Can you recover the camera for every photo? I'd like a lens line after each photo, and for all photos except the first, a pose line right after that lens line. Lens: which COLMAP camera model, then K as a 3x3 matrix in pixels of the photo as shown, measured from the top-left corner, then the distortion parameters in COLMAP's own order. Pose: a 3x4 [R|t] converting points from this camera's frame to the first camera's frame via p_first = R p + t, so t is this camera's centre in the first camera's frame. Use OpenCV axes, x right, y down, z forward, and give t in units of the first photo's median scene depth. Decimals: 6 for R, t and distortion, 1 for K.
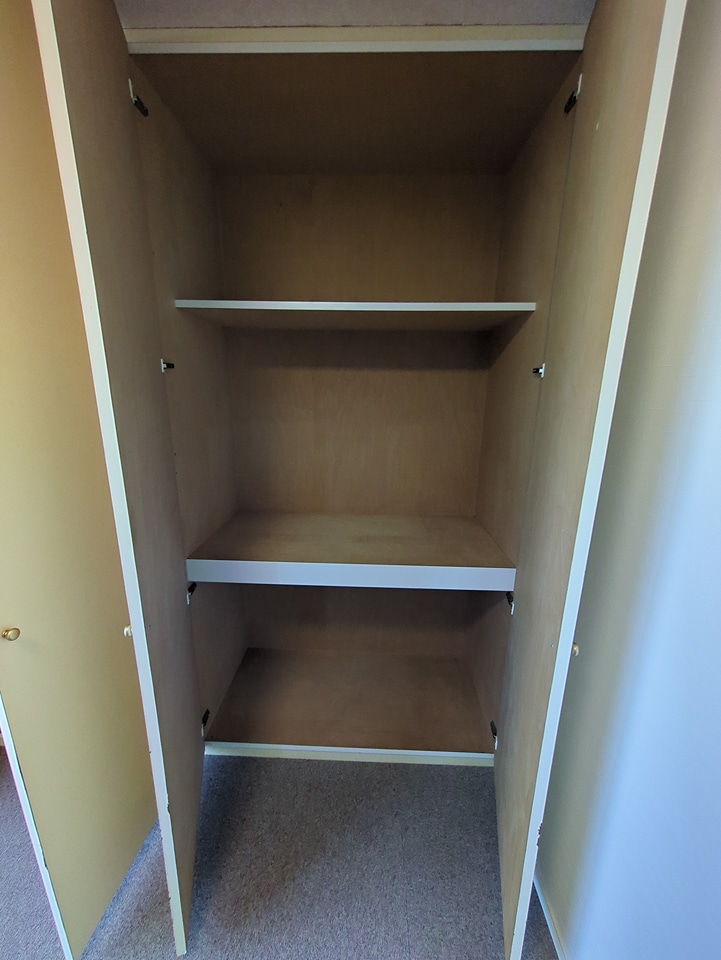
lens RADIAL K [[382.0, 0, 360.5], [0, 382.0, 480.0], [0, 0, 1]] dist [-0.021291, 0.000370]
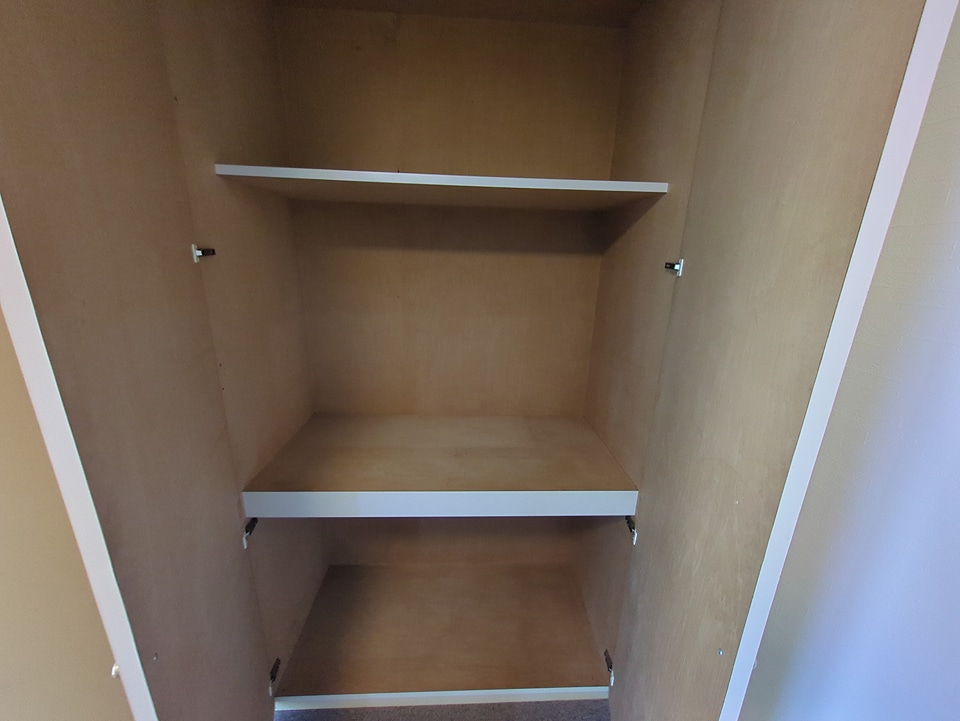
lens RADIAL K [[382.0, 0, 486.6], [0, 382.0, 360.7], [0, 0, 1]] dist [-0.021291, 0.000370]
pose [[0.996394, -0.005563, 0.084668, -0.008494], [0.003381, 0.999659, 0.025898, -0.078551], [-0.084783, -0.025518, 0.996073, 0.150691]]
